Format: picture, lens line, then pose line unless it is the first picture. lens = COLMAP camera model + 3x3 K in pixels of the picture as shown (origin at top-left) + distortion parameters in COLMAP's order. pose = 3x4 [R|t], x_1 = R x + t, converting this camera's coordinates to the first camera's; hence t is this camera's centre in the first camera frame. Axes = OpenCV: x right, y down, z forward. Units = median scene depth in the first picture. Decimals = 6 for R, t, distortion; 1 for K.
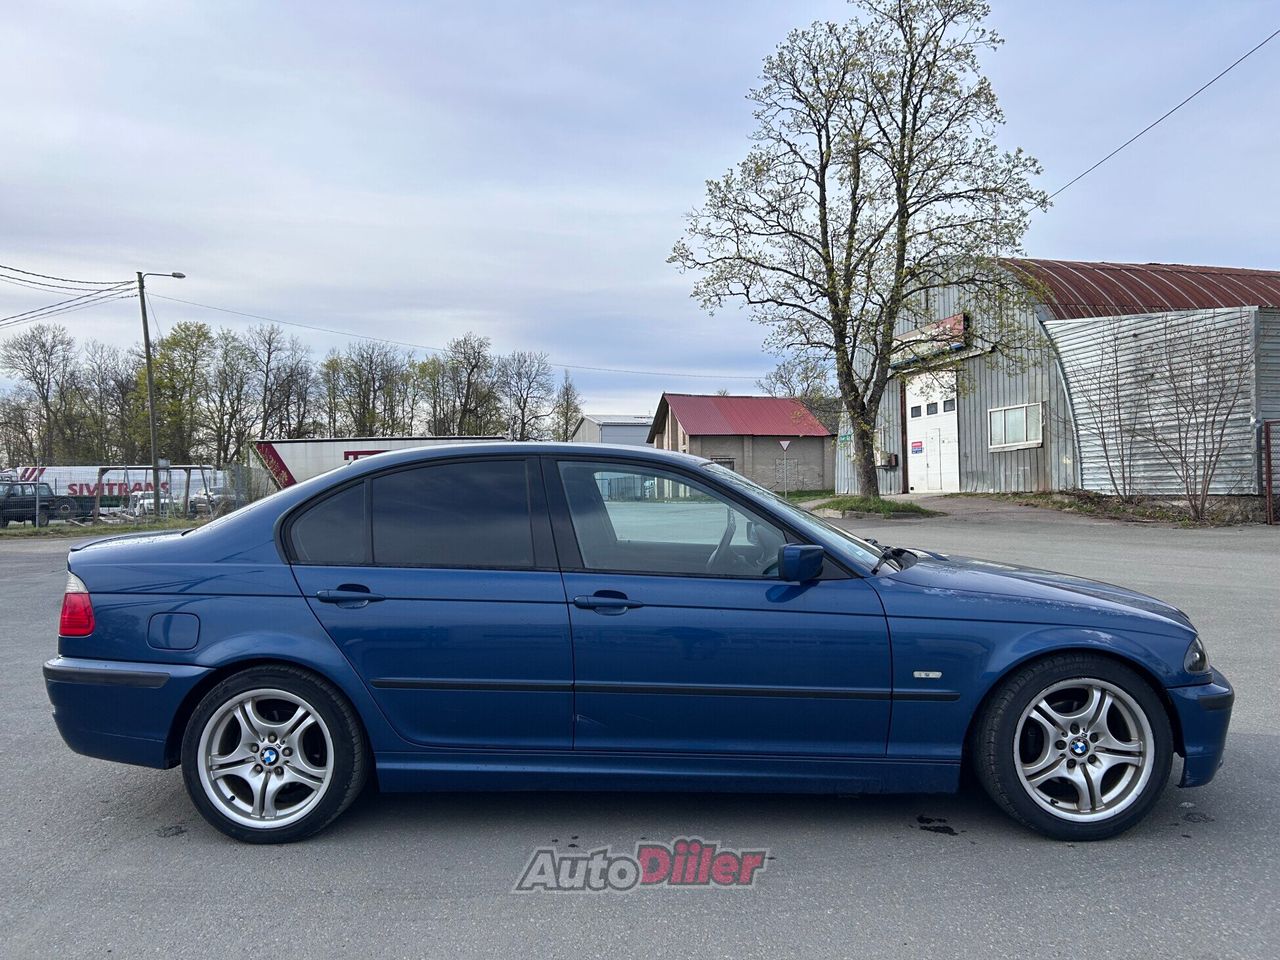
lens RADIAL K [[973.3, 0, 647.3], [0, 973.3, 485.1], [0, 0, 1]] dist [0.027097, -0.029513]
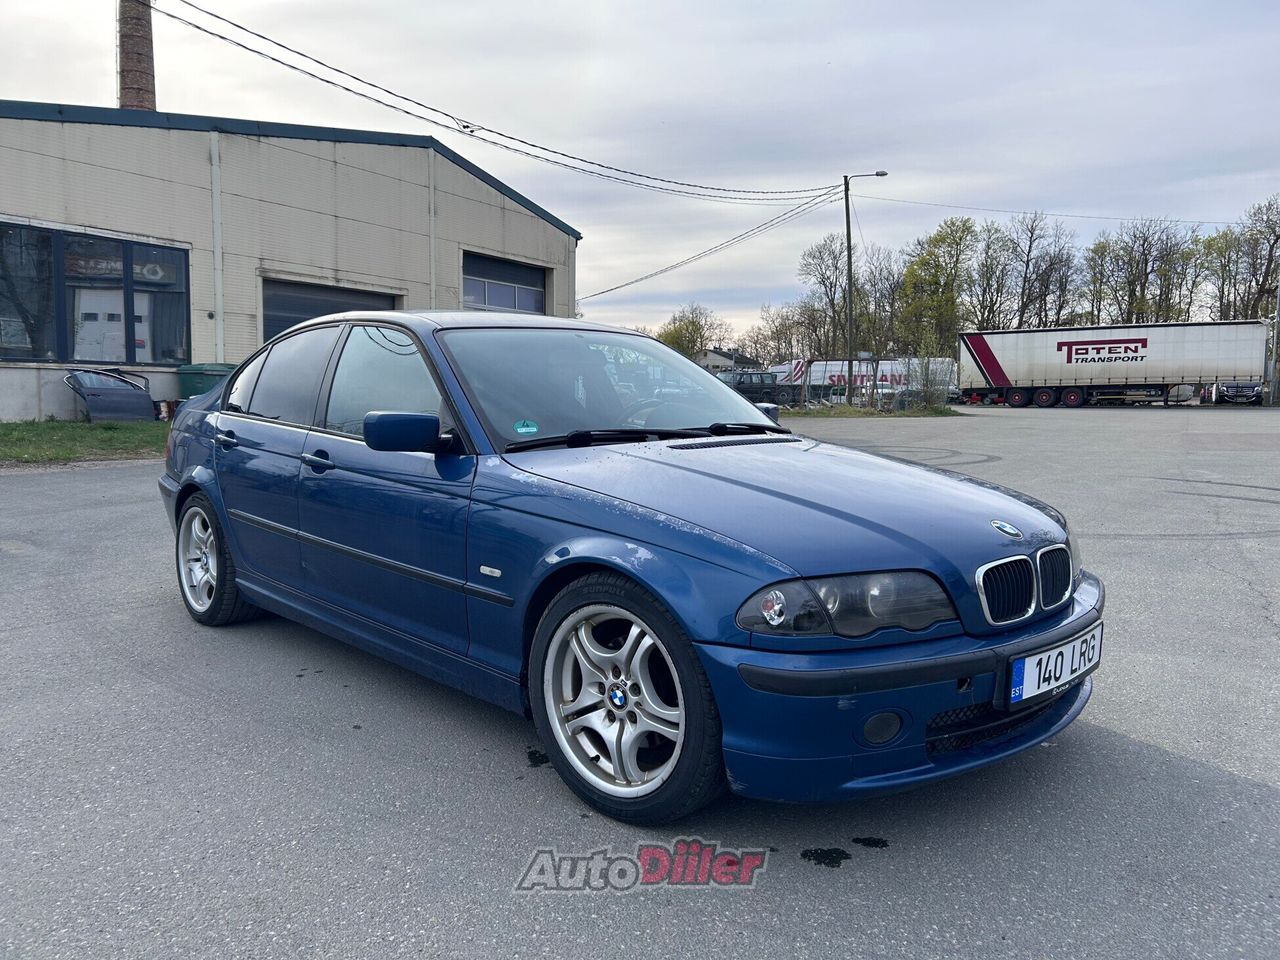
lens RADIAL K [[973.3, 0, 619.7], [0, 973.3, 483.2], [0, 0, 1]] dist [0.027097, -0.029513]
pose [[0.713339, 0.086174, -0.695501, 0.133200], [-0.012179, 0.993786, 0.110640, 0.003325], [0.700713, -0.070453, 0.709956, 0.068277]]
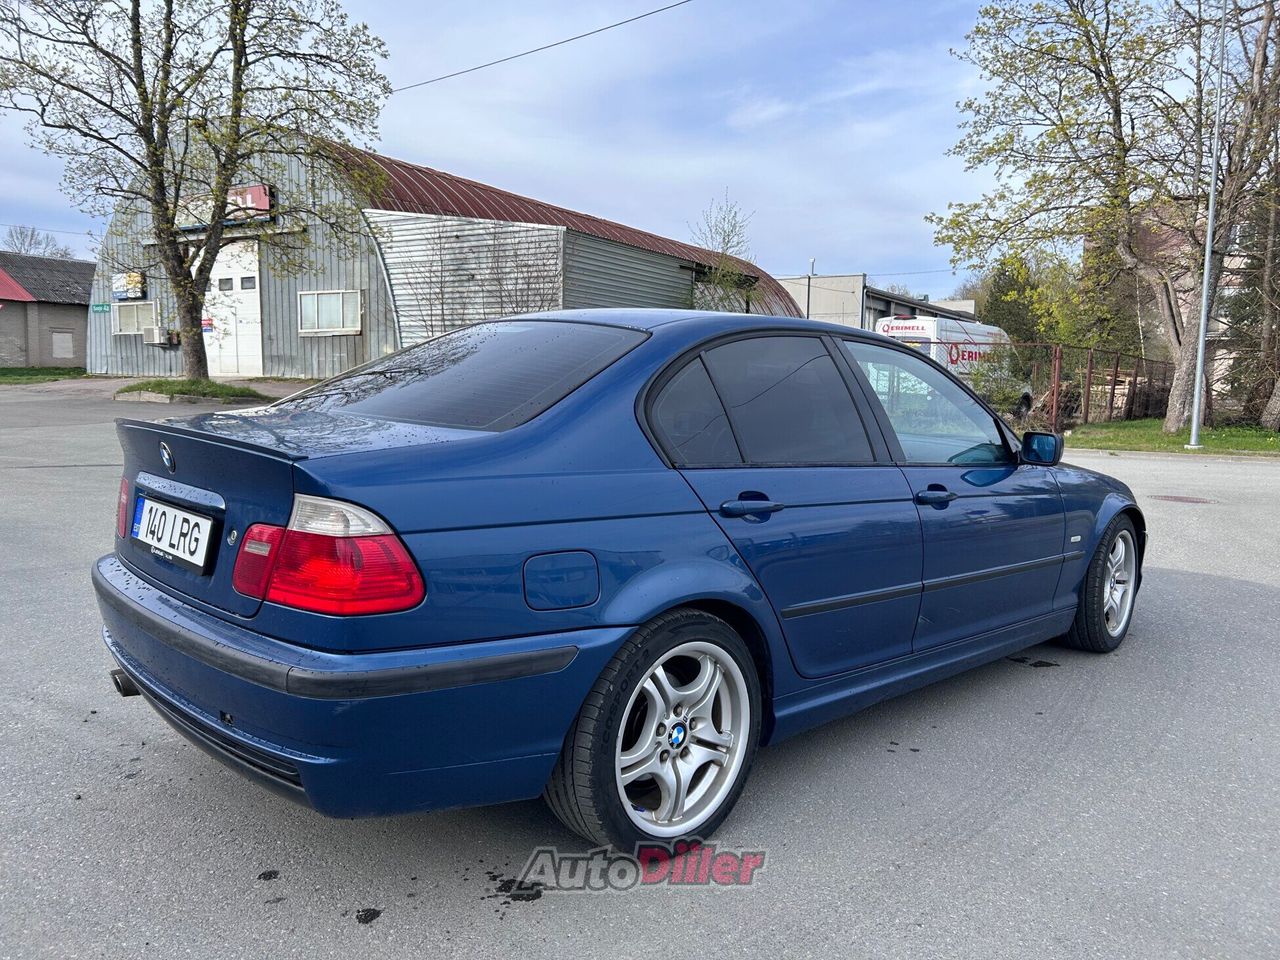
lens RADIAL K [[973.3, 0, 646.1], [0, 973.3, 475.0], [0, 0, 1]] dist [0.027097, -0.029513]
pose [[0.682473, -0.041034, 0.729758, -0.133327], [-0.036231, 0.995296, 0.089849, 0.003885], [-0.730012, -0.087759, 0.677776, 0.081152]]
